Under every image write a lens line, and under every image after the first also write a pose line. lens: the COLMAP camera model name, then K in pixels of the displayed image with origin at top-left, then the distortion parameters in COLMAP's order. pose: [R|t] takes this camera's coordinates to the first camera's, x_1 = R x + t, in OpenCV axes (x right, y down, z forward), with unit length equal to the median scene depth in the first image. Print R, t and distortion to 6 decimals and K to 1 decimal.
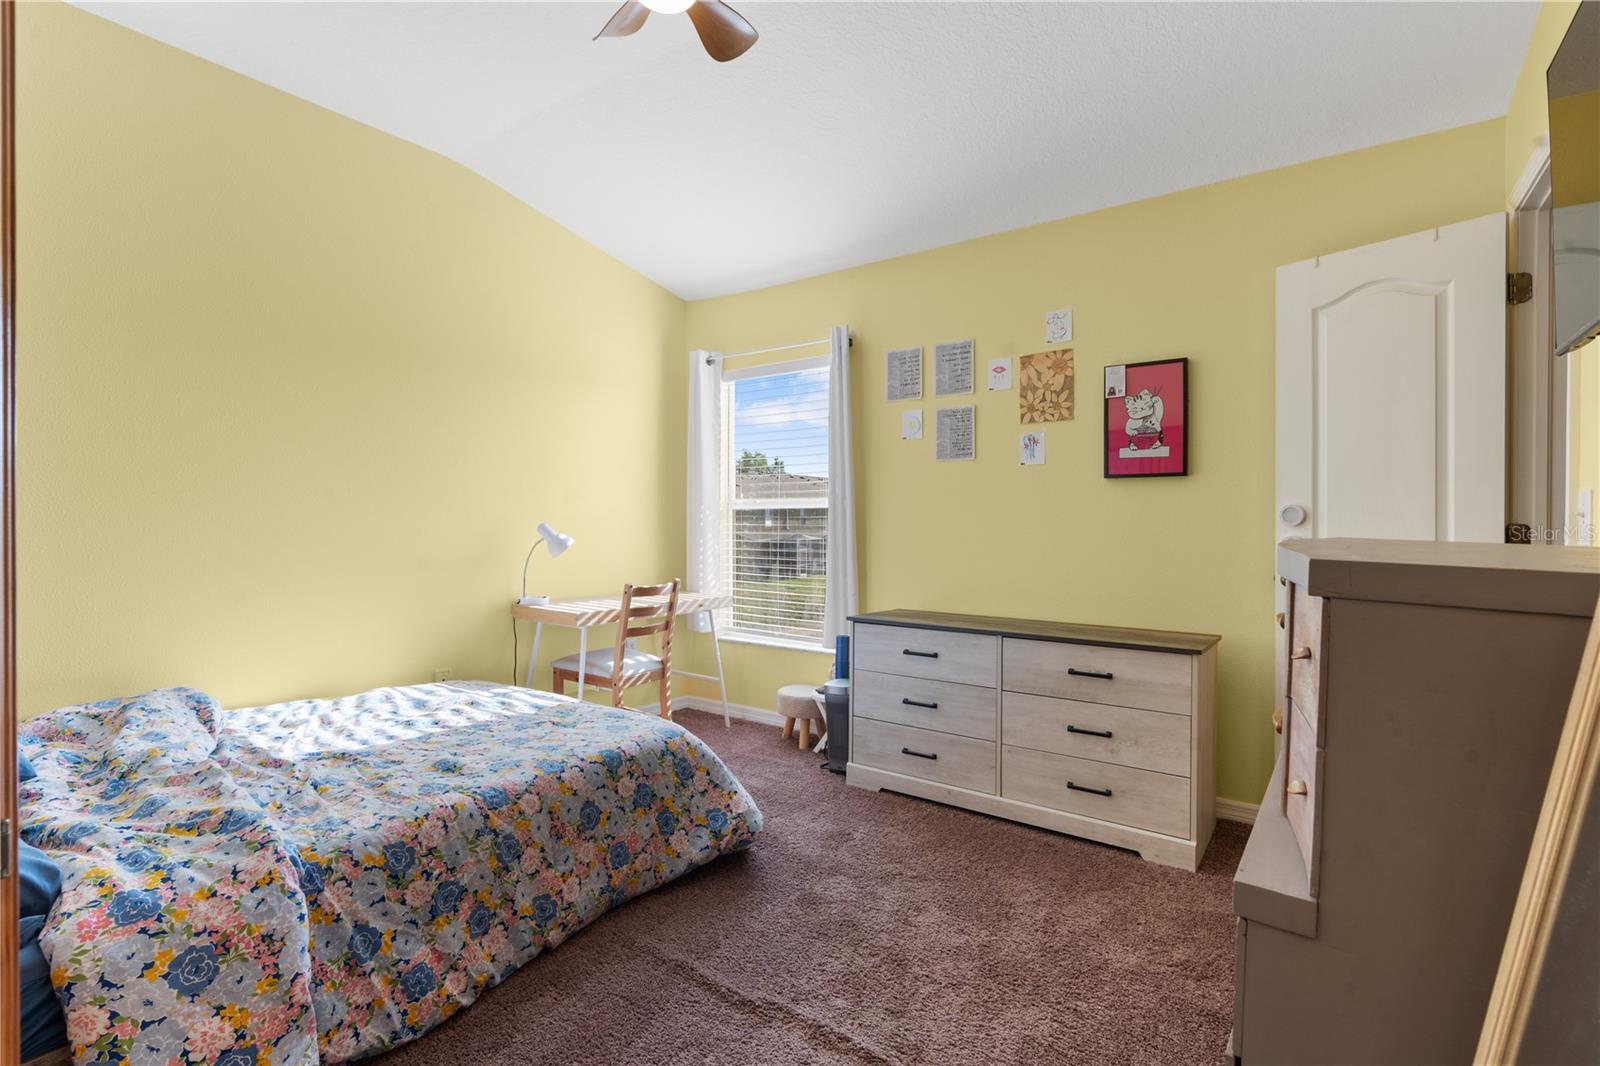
lens RADIAL K [[763.8, 0, 802.7], [0, 763.8, 517.3], [0, 0, 1]] dist [-0.000365, 0.000024]
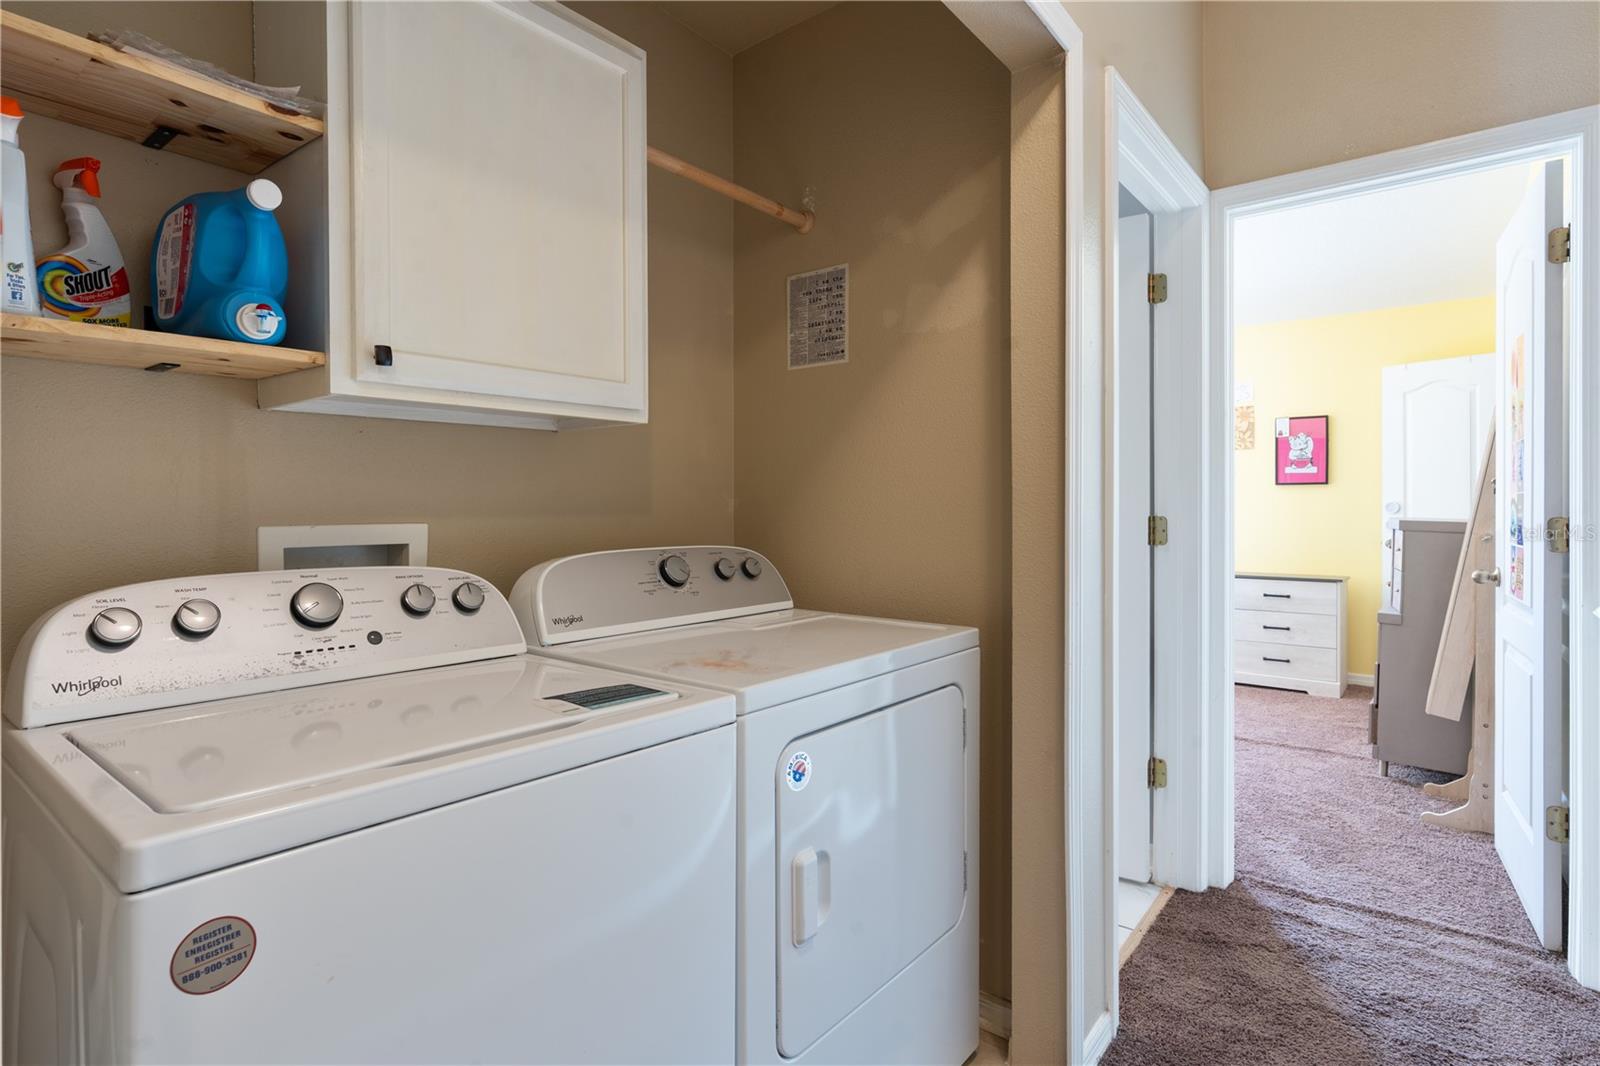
lens RADIAL K [[820.3, 0, 822.7], [0, 820.3, 507.6], [0, 0, 1]] dist [0.002238, 0.000477]
pose [[0.999485, -0.000275, -0.032090, -0.776259], [0.000210, 0.999998, -0.002001, 0.001333], [0.032091, 0.001993, 0.999483, -1.190918]]
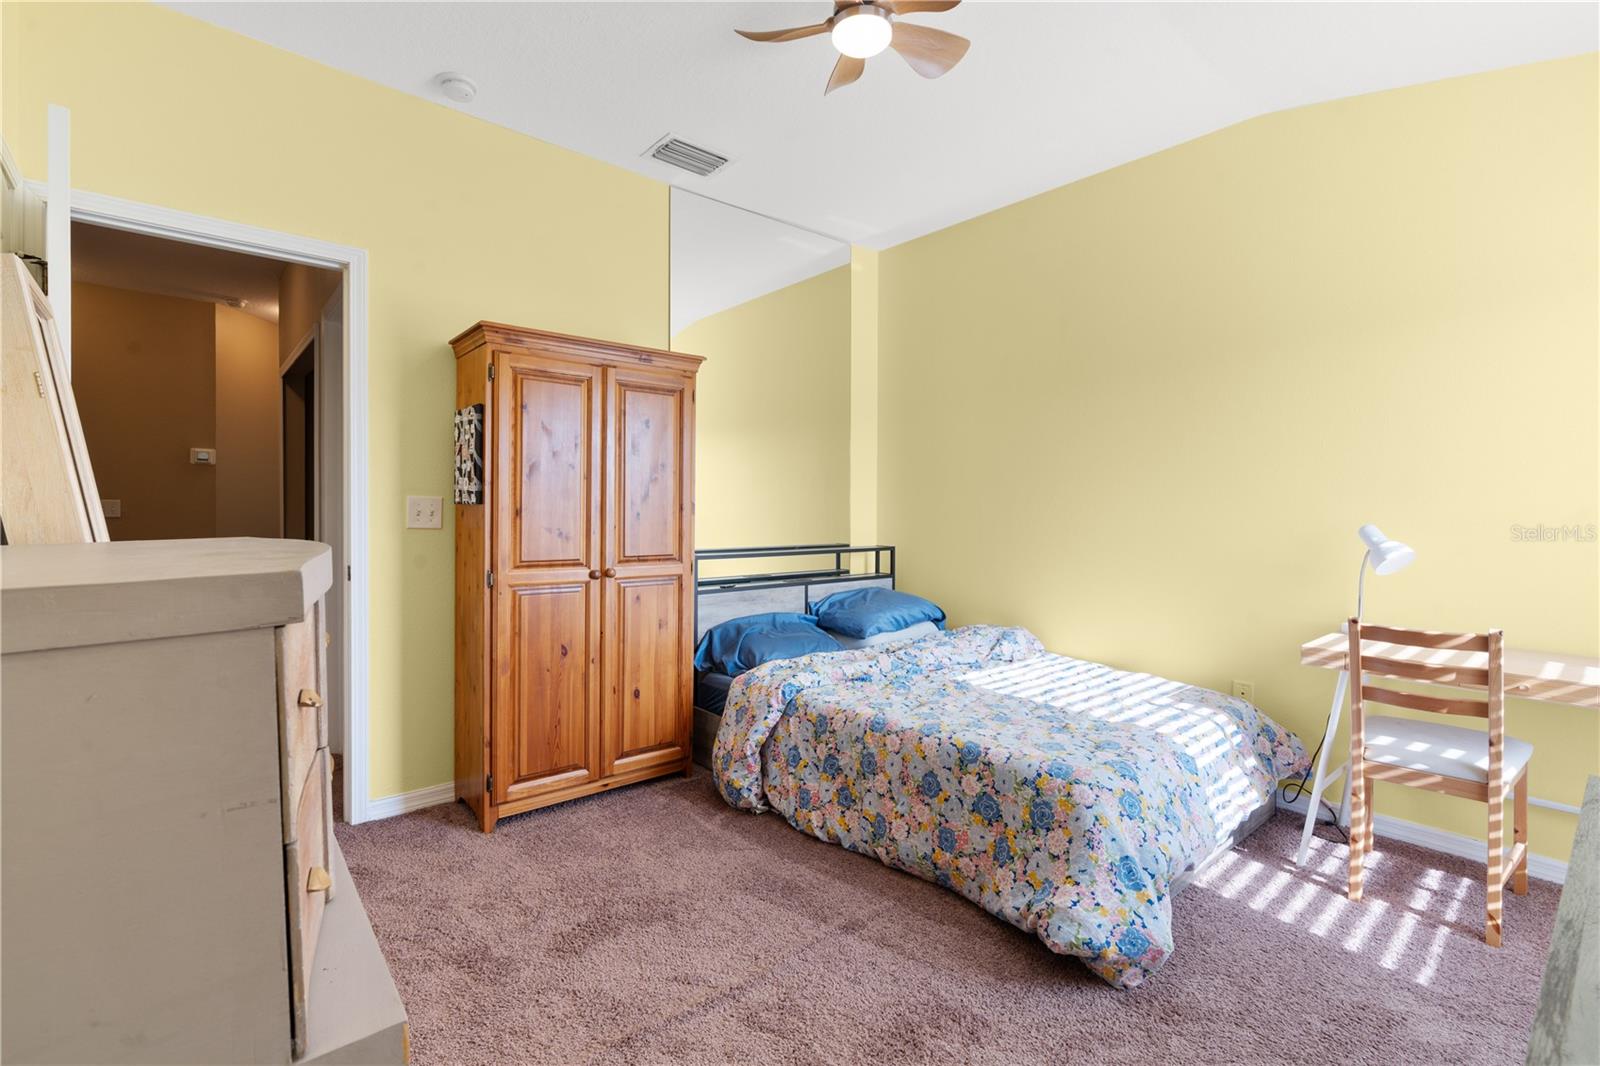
lens RADIAL K [[722.1, 0, 797.6], [0, 722.1, 518.7], [0, 0, 1]] dist [-0.004709, 0.000120]
pose [[-0.235793, 0.007205, -0.971777, 0.678567], [-0.008448, 0.999920, 0.009464, -0.001675], [0.971767, 0.010441, -0.235713, 0.921845]]
